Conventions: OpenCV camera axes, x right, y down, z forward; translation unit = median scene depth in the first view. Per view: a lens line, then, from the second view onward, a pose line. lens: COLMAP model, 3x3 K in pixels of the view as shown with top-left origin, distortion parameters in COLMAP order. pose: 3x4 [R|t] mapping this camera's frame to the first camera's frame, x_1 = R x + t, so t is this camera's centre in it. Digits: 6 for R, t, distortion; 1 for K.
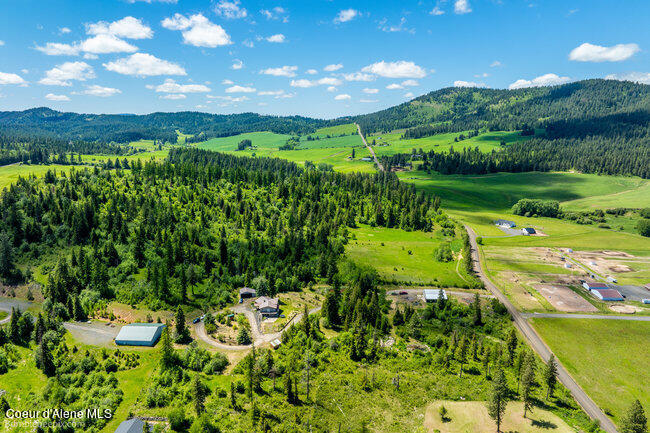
lens RADIAL K [[459.3, 0, 324.8], [0, 459.3, 190.1], [0, 0, 1]] dist [-0.034916, 0.000580]
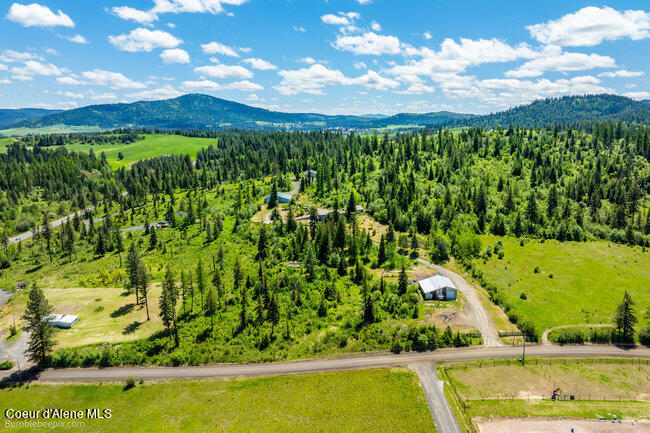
lens RADIAL K [[459.3, 0, 324.8], [0, 459.3, 190.1], [0, 0, 1]] dist [-0.034916, 0.000580]
pose [[0.047729, 0.156224, -0.986568, 0.139680], [-0.147479, 0.977971, 0.147728, 0.004170], [0.987913, 0.138447, 0.069718, 0.129436]]
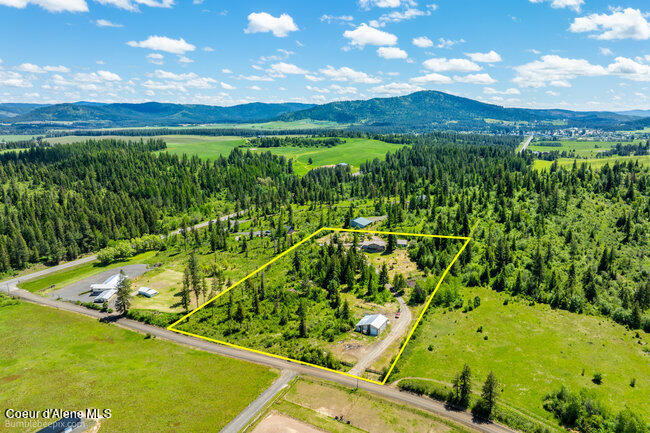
lens RADIAL K [[459.3, 0, 324.8], [0, 459.3, 190.1], [0, 0, 1]] dist [-0.034916, 0.000580]
pose [[-0.444755, 0.152676, -0.882543, 0.157313], [-0.137120, 0.962141, 0.235548, -0.028726], [0.885094, 0.225776, -0.406982, 0.198955]]
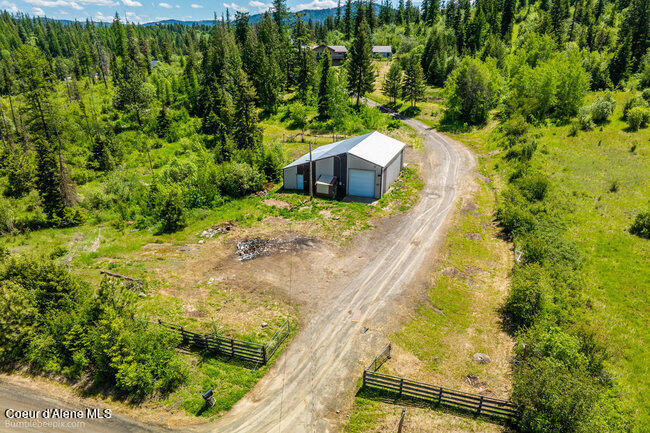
lens RADIAL K [[469.1, 0, 325.0], [0, 469.1, 216.5], [0, 0, 1]] dist [-0.035673, -0.000376]
pose [[-0.307816, 0.343583, -0.887243, 0.072382], [-0.146312, 0.904335, 0.400962, 0.028021], [0.940129, 0.253237, -0.228098, 0.172994]]
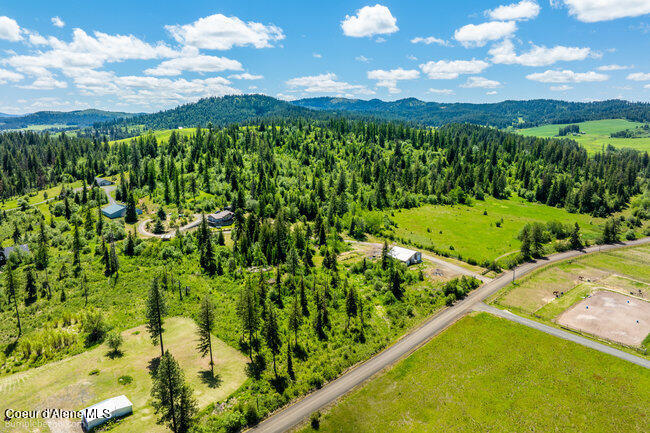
lens RADIAL K [[459.3, 0, 324.8], [0, 459.3, 190.1], [0, 0, 1]] dist [-0.034916, 0.000580]
pose [[0.710499, 0.113668, -0.694457, 0.110775], [-0.104392, 0.992974, 0.055725, 0.015137], [0.695912, 0.032904, 0.717373, 0.058519]]
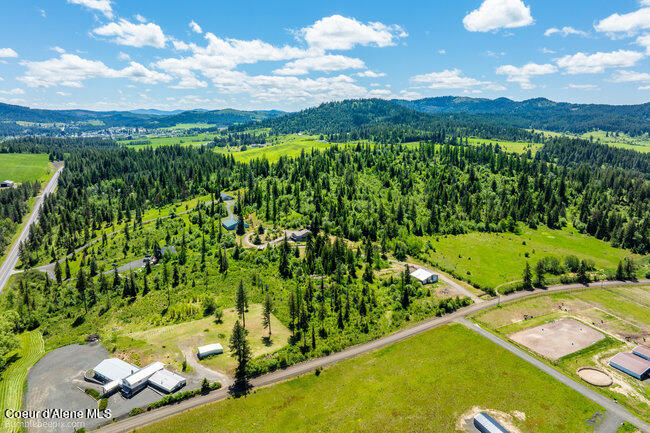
lens RADIAL K [[459.3, 0, 324.8], [0, 459.3, 190.1], [0, 0, 1]] dist [-0.034916, 0.000580]
pose [[0.501151, 0.146003, -0.852954, 0.161861], [-0.127618, 0.987356, 0.094027, -0.004767], [0.855898, 0.061731, 0.513447, 0.044755]]
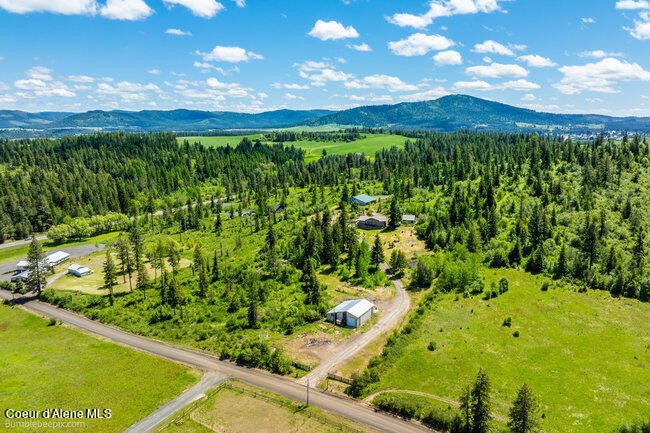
lens RADIAL K [[459.3, 0, 324.8], [0, 459.3, 190.1], [0, 0, 1]] dist [-0.034916, 0.000580]
pose [[-0.498319, 0.134059, -0.856567, 0.119506], [-0.127806, 0.965821, 0.225511, -0.006449], [0.857522, 0.221851, -0.464153, 0.199147]]
